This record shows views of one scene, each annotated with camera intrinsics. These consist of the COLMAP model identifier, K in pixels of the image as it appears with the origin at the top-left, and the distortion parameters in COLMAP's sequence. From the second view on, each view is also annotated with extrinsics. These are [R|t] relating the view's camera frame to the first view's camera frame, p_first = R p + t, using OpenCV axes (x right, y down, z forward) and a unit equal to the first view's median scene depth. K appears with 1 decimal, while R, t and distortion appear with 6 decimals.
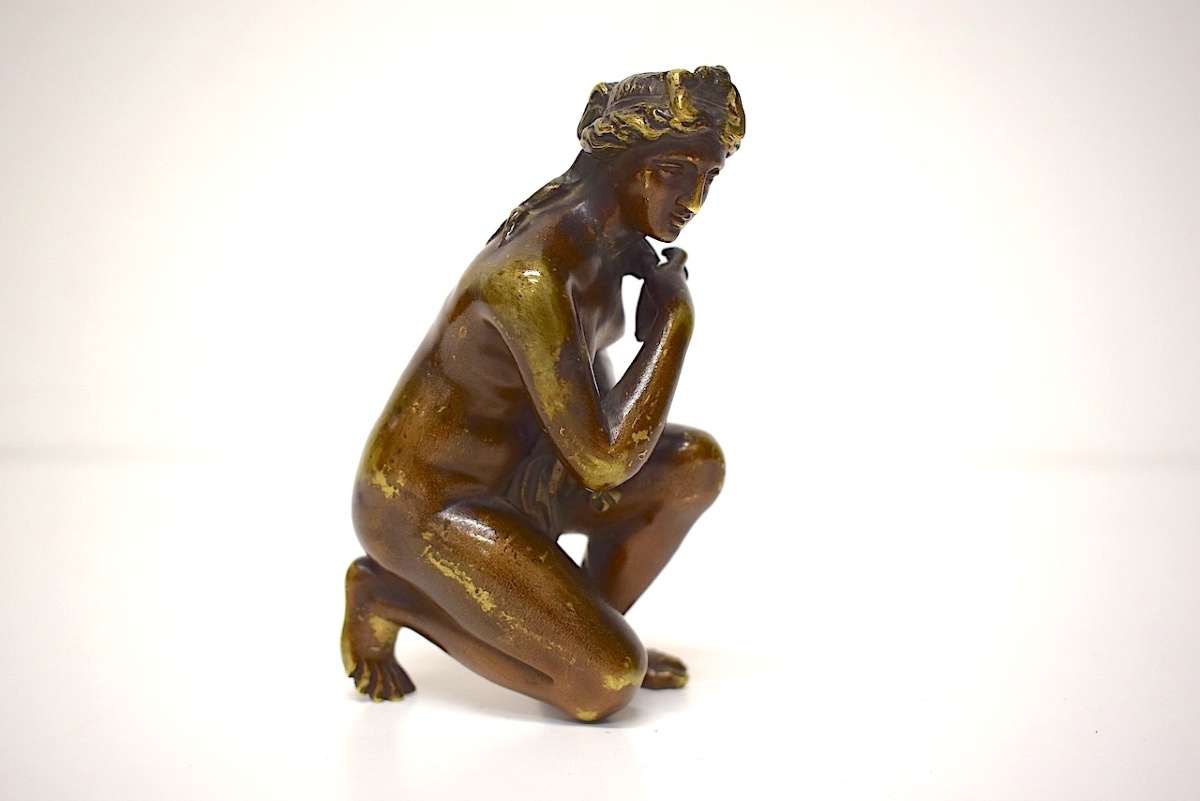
lens RADIAL K [[1469.6, 0, 602.5], [0, 1469.6, 400.0], [0, 0, 1]] dist [-0.048896, 0.000000]
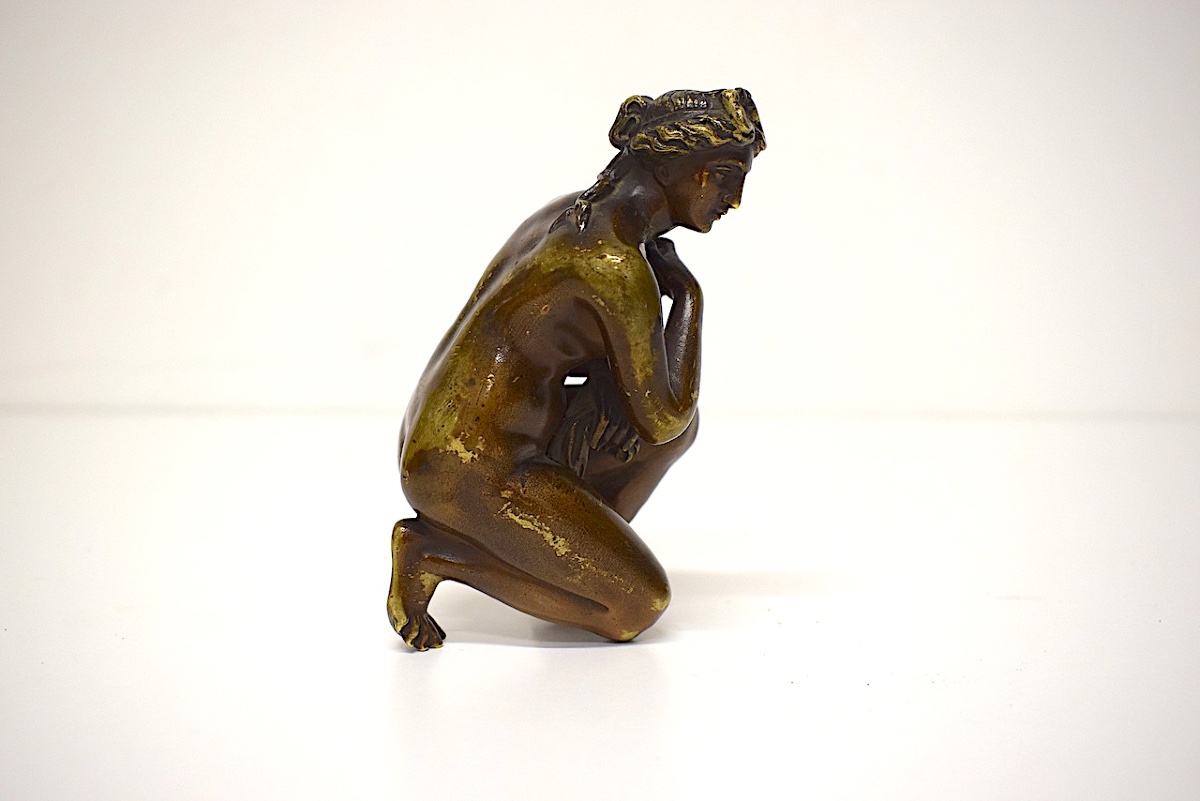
lens RADIAL K [[1197.6, 0, 607.2], [0, 1197.6, 394.8], [0, 0, 1]] dist [-0.078798, 0.000000]
pose [[0.892703, -0.043105, 0.448580, -0.458673], [0.034810, 0.999037, 0.026726, -0.004050], [-0.449300, -0.008243, 0.893343, 0.158022]]
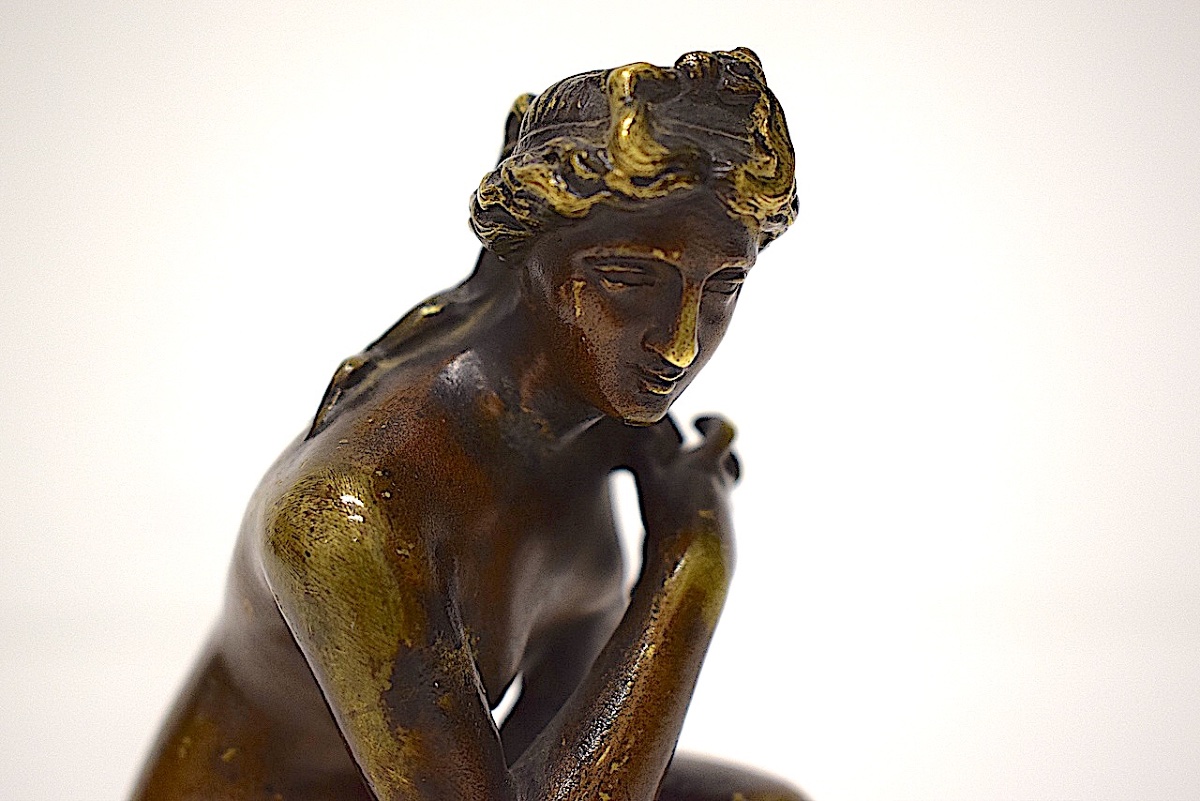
lens RADIAL K [[1954.9, 0, 591.1], [0, 1954.9, 400.7], [0, 0, 1]] dist [-0.016928, 0.000000]
pose [[0.975463, -0.018692, -0.219370, 0.162782], [0.010603, 0.999222, -0.037994, -0.089018], [0.219910, 0.034736, 0.974902, 0.370838]]
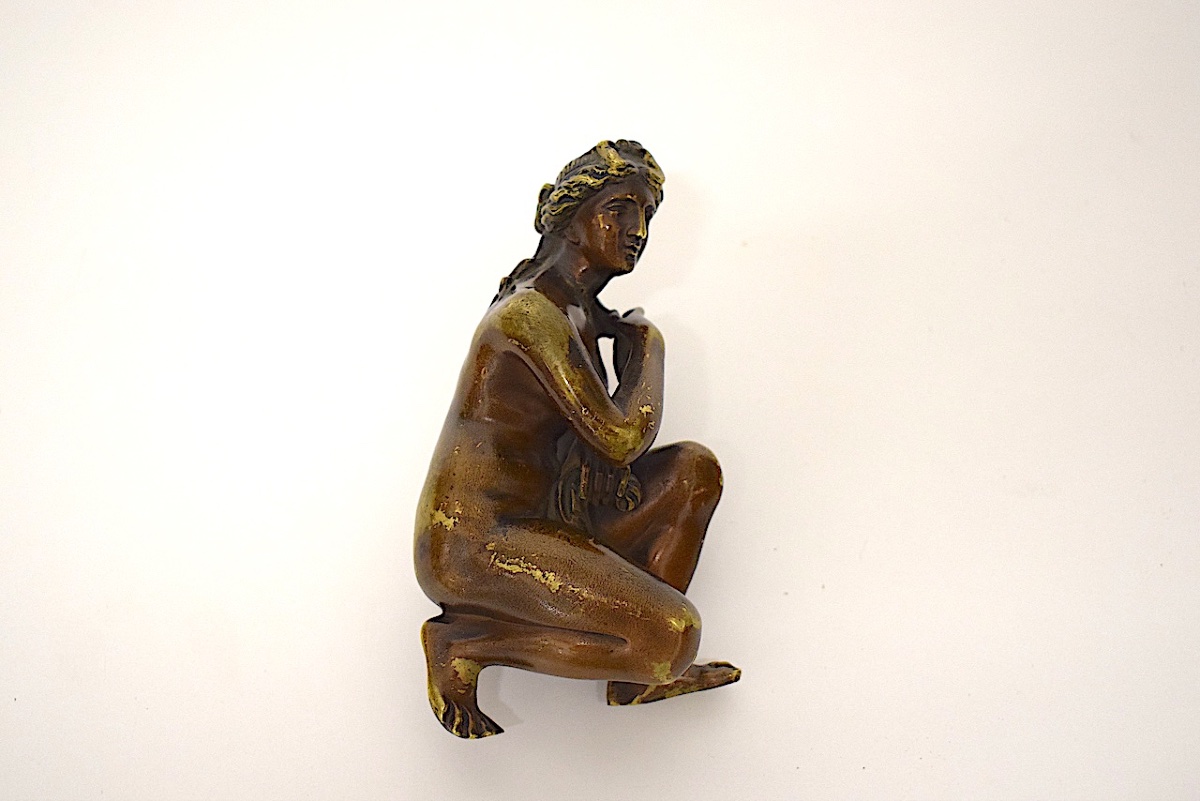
lens RADIAL K [[1949.9, 0, 600.7], [0, 1949.9, 401.8], [0, 0, 1]] dist [-0.020537, 0.000000]
pose [[0.968692, -0.213976, 0.125899, -0.207455], [0.246386, 0.890875, -0.381622, 0.609896], [-0.030502, 0.400694, 0.915704, -0.474967]]
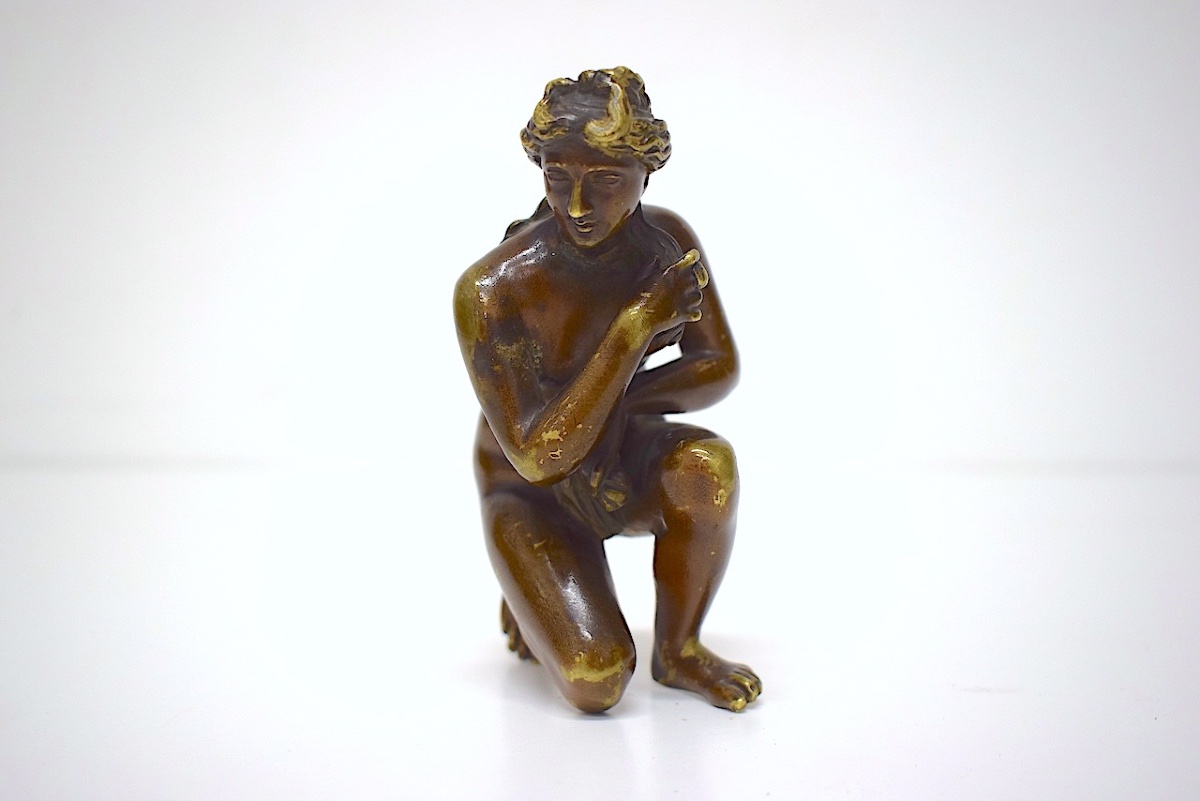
lens RADIAL K [[1469.6, 0, 599.9], [0, 1469.6, 402.5], [0, 0, 1]] dist [-0.048896, 0.000000]
pose [[0.609314, 0.048315, -0.791455, 0.837254], [-0.054159, 0.998347, 0.019250, -0.019740], [0.791077, 0.031135, 0.610924, 0.380856]]
